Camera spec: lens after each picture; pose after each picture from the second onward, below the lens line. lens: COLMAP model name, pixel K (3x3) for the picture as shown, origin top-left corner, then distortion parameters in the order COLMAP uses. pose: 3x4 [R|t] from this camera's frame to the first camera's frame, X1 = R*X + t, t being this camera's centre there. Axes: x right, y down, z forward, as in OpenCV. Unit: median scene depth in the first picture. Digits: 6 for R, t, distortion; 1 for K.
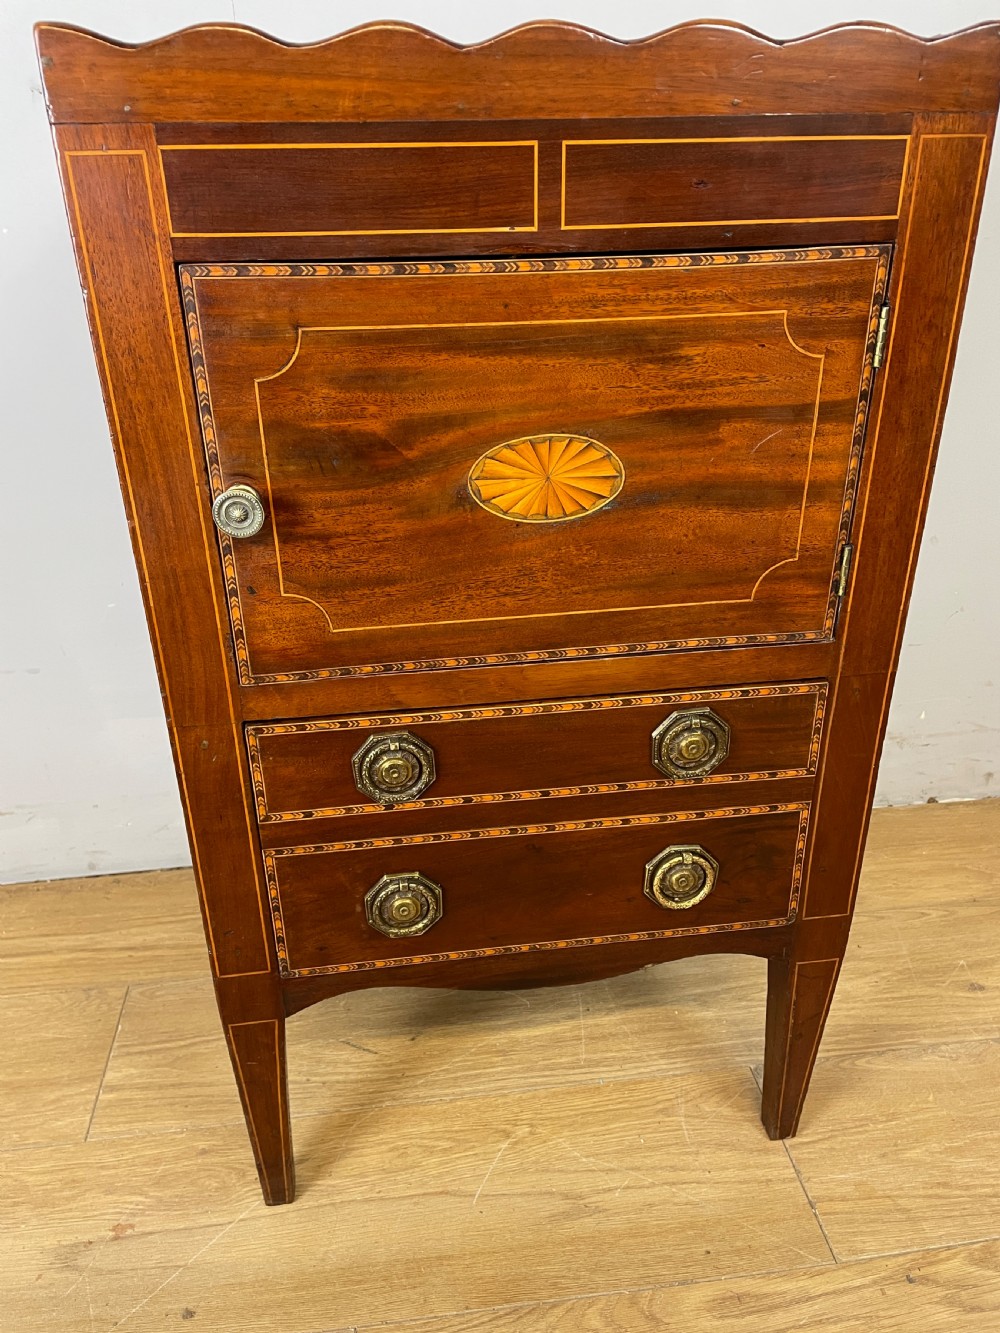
lens RADIAL K [[1014.2, 0, 493.6], [0, 1014.2, 665.0], [0, 0, 1]] dist [0.091099, -0.121324]
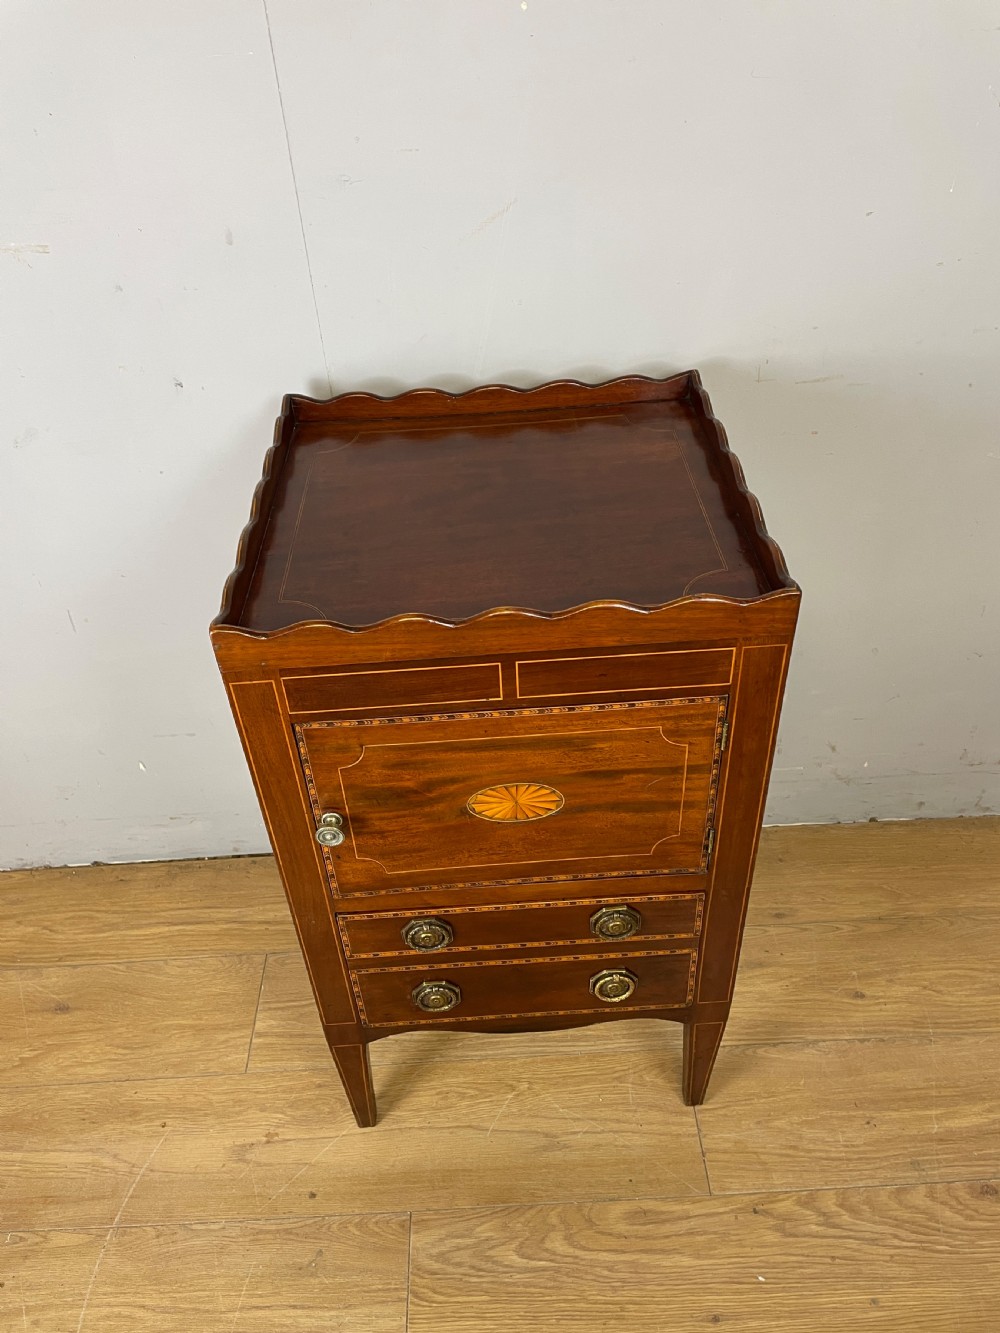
lens RADIAL K [[1014.2, 0, 498.4], [0, 1014.2, 652.6], [0, 0, 1]] dist [0.091099, -0.121324]
pose [[0.995454, 0.032053, -0.089692, 0.128311], [-0.011852, 0.976041, 0.217264, -0.606910], [0.094507, -0.215213, 0.971983, -0.416304]]
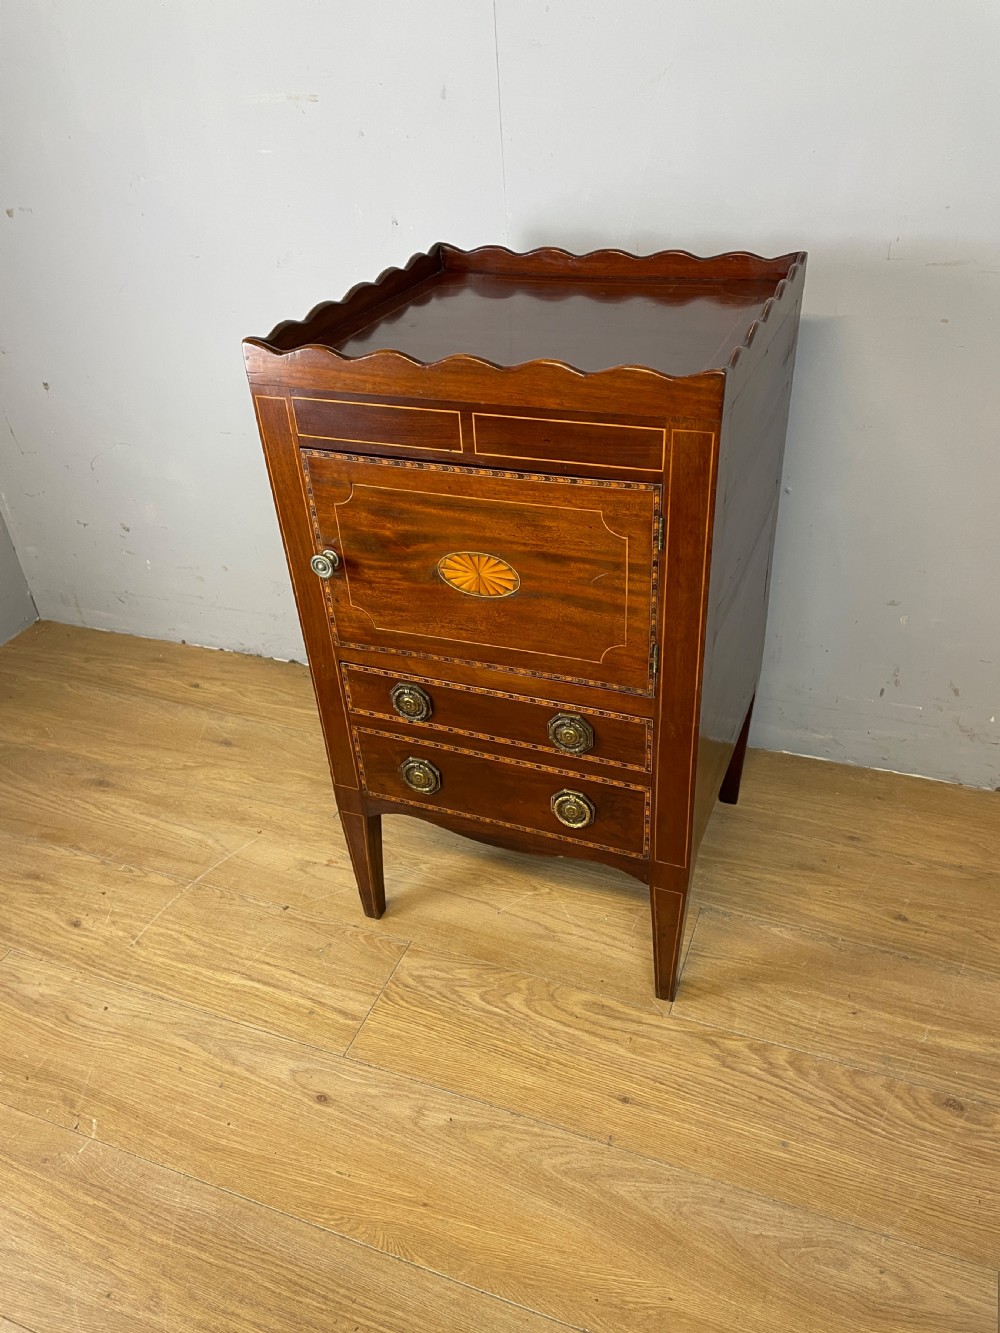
lens RADIAL K [[1014.2, 0, 501.1], [0, 1014.2, 663.1], [0, 0, 1]] dist [0.091099, -0.121324]
pose [[0.877520, 0.233919, -0.418617, 0.685600], [-0.171731, 0.968352, 0.181115, -0.230767], [0.447735, -0.087042, 0.889920, -0.566857]]
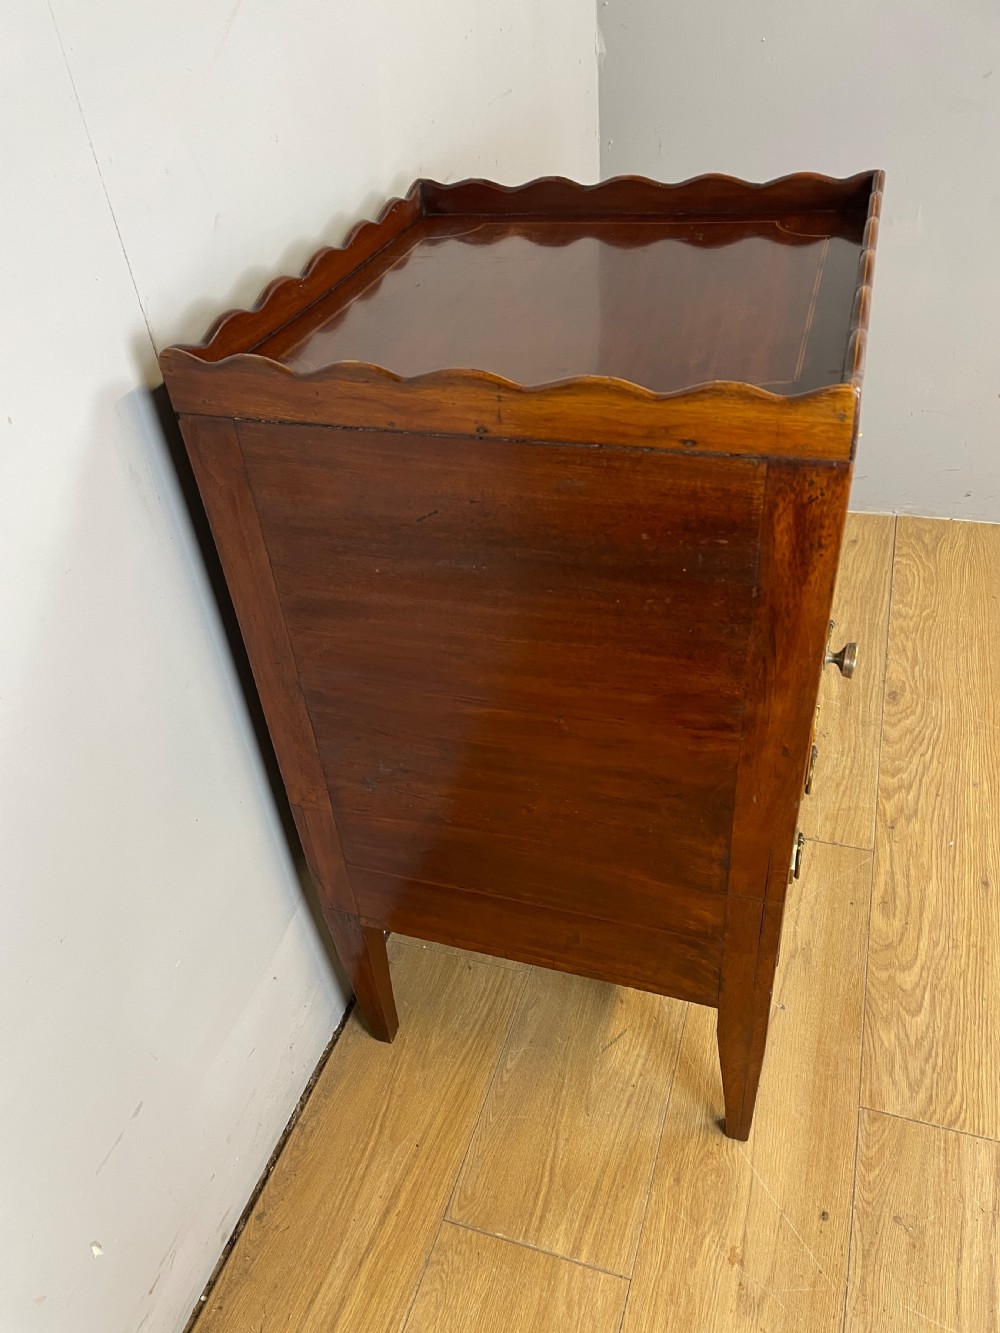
lens RADIAL K [[1009.6, 0, 492.9], [0, 1009.6, 668.3], [0, 0, 1]] dist [0.073388, -0.092540]
pose [[0.433592, -0.566436, 0.700820, -1.013569], [0.463581, 0.807134, 0.365550, -0.615639], [-0.772716, 0.166387, 0.612556, 0.414811]]
